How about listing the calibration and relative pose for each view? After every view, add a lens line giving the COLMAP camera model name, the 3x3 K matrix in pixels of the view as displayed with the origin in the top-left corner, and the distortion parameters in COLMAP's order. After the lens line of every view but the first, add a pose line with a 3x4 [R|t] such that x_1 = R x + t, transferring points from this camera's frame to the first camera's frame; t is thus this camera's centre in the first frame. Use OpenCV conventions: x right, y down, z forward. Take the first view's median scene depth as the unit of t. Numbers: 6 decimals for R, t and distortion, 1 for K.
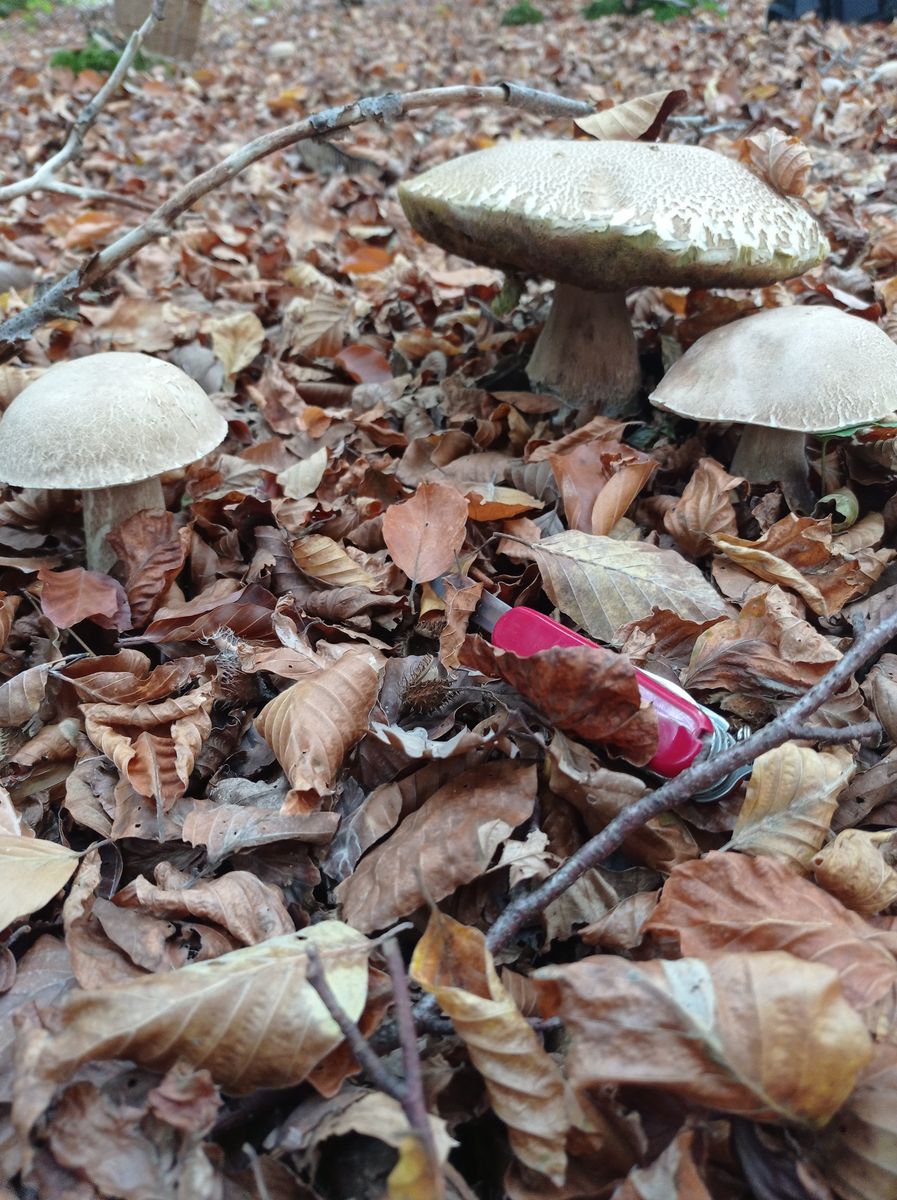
lens RADIAL K [[924.6, 0, 444.7], [0, 924.6, 599.8], [0, 0, 1]] dist [-0.020930, 0.005265]
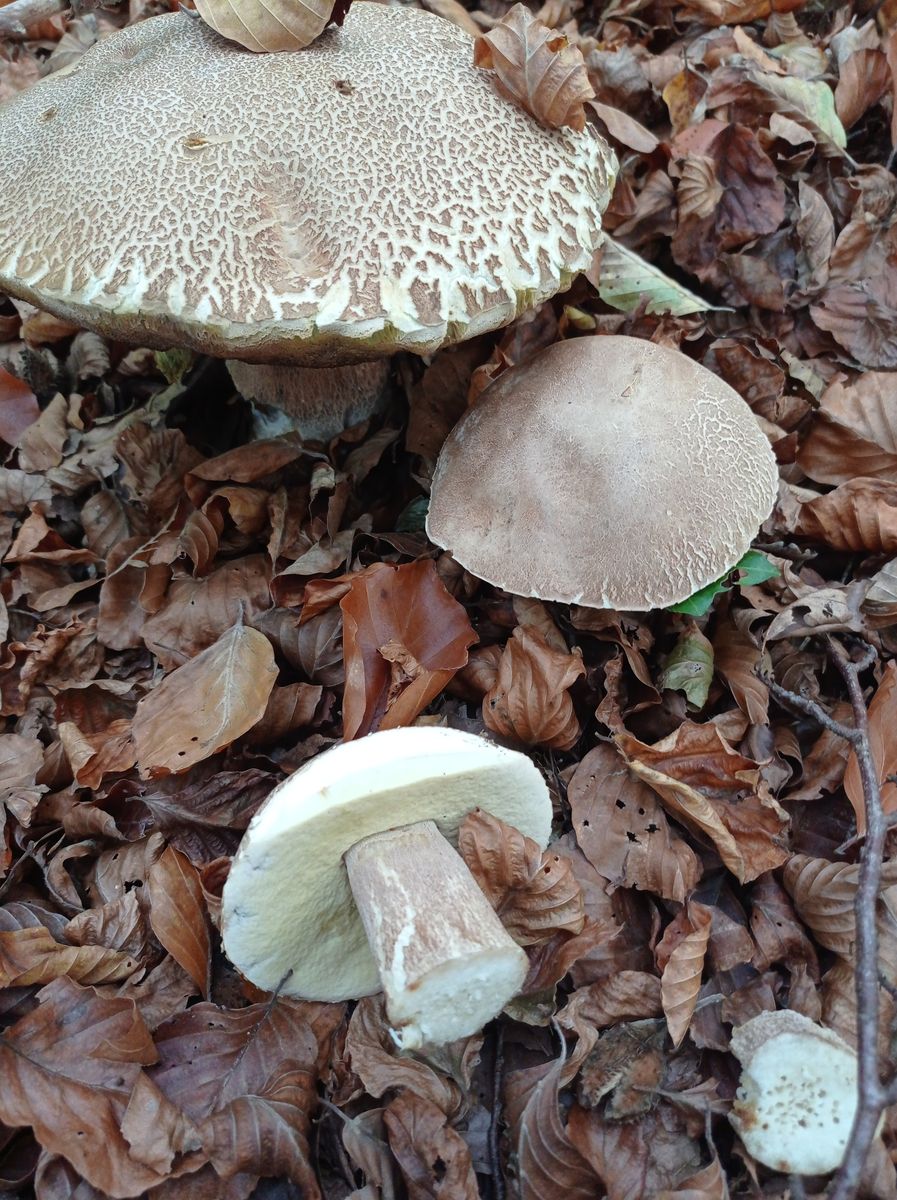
lens RADIAL K [[924.6, 0, 453.1], [0, 924.6, 599.5], [0, 0, 1]] dist [-0.020930, 0.005265]
pose [[0.942718, -0.281565, 0.178899, 0.100860], [0.183638, 0.885727, 0.426338, -0.481817], [-0.278497, -0.369064, 0.886697, 0.349595]]
